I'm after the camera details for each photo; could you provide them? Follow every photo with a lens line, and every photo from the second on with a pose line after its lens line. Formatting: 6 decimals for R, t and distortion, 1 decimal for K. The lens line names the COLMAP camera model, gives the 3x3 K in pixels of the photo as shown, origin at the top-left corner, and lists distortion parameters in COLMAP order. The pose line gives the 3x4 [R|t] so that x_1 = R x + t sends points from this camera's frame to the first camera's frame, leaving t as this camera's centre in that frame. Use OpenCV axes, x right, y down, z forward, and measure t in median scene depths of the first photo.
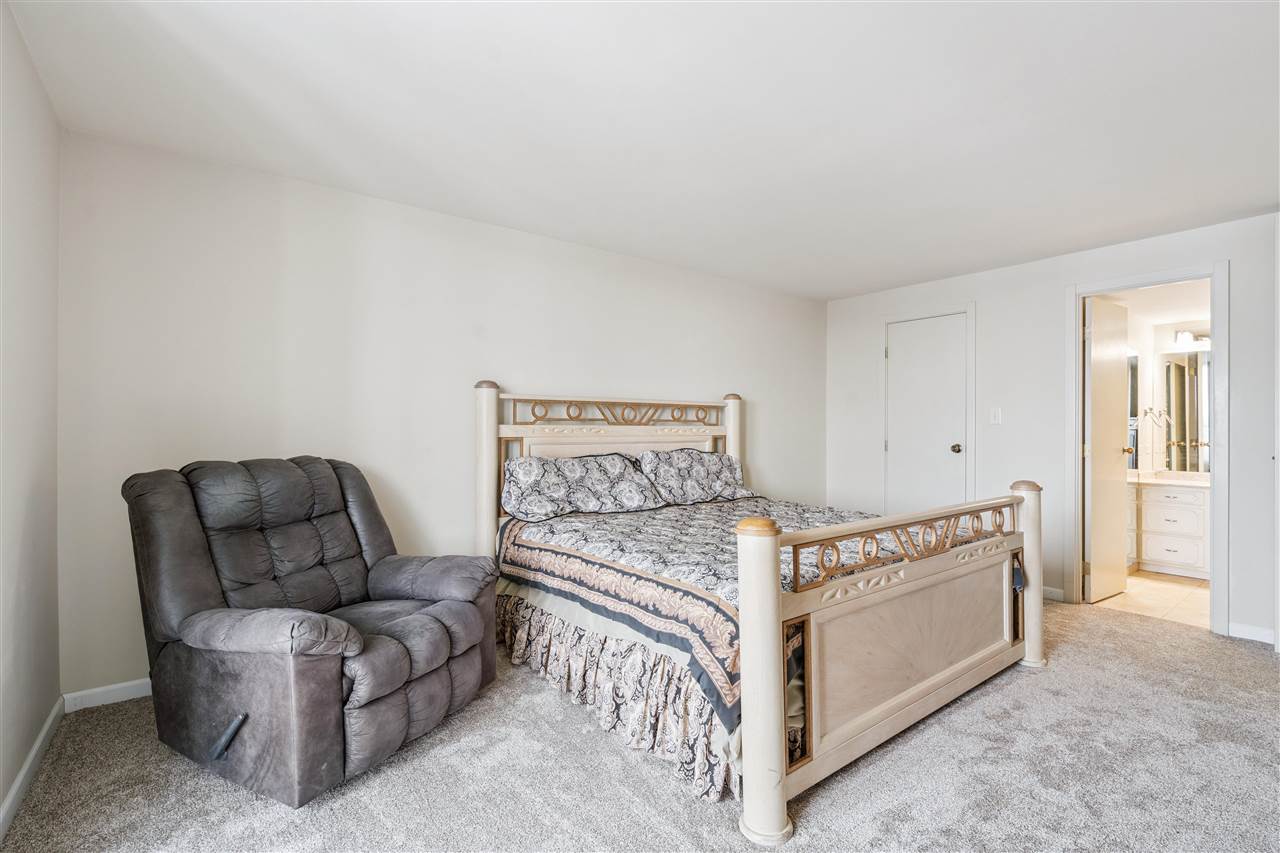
lens RADIAL K [[583.6, 0, 634.8], [0, 583.6, 437.0], [0, 0, 1]] dist [0.001197, 0.000212]
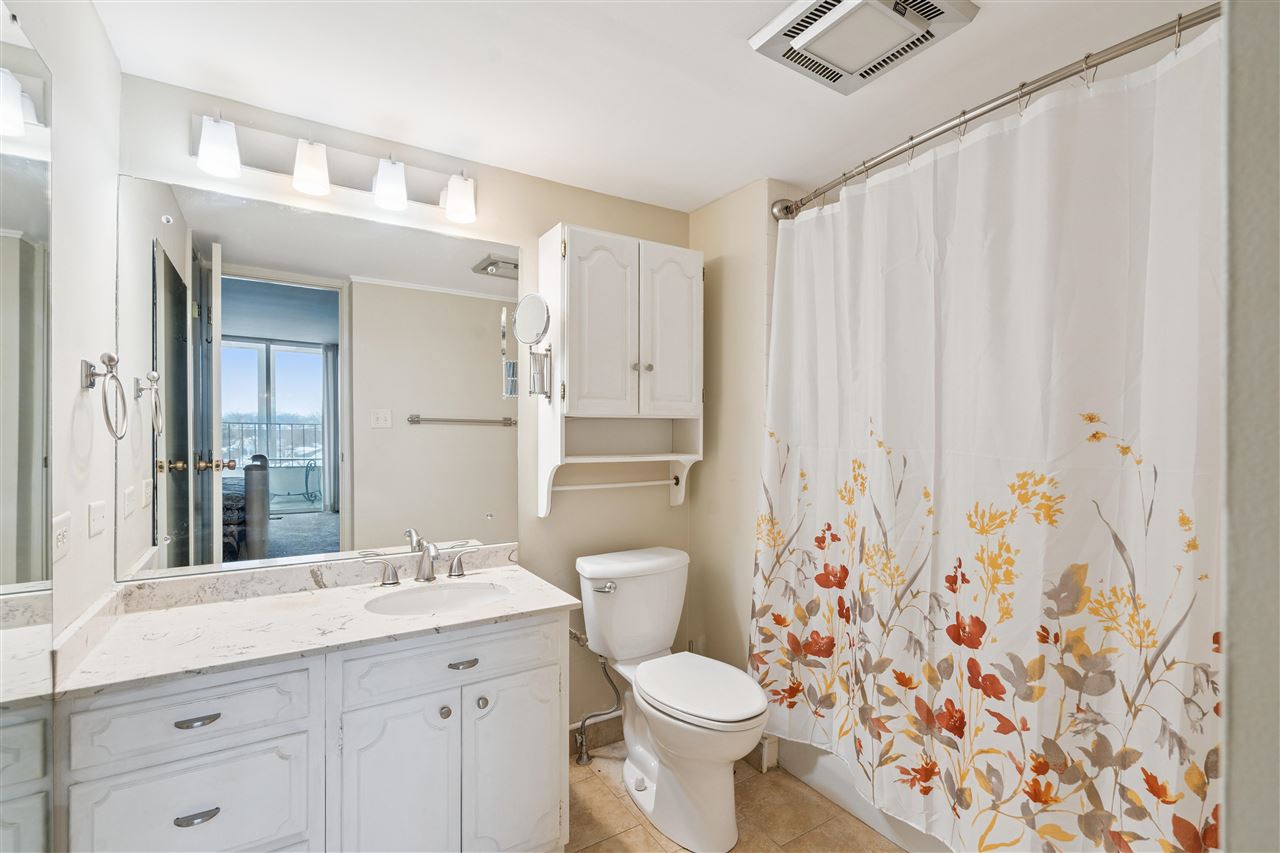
lens RADIAL K [[583.6, 0, 634.8], [0, 583.6, 437.0], [0, 0, 1]] dist [0.001197, 0.000212]
pose [[0.107989, -0.003494, 0.994146, 0.560637], [-0.002396, 0.999990, 0.003775, -0.012403], [-0.994149, -0.002790, 0.107980, 0.637703]]
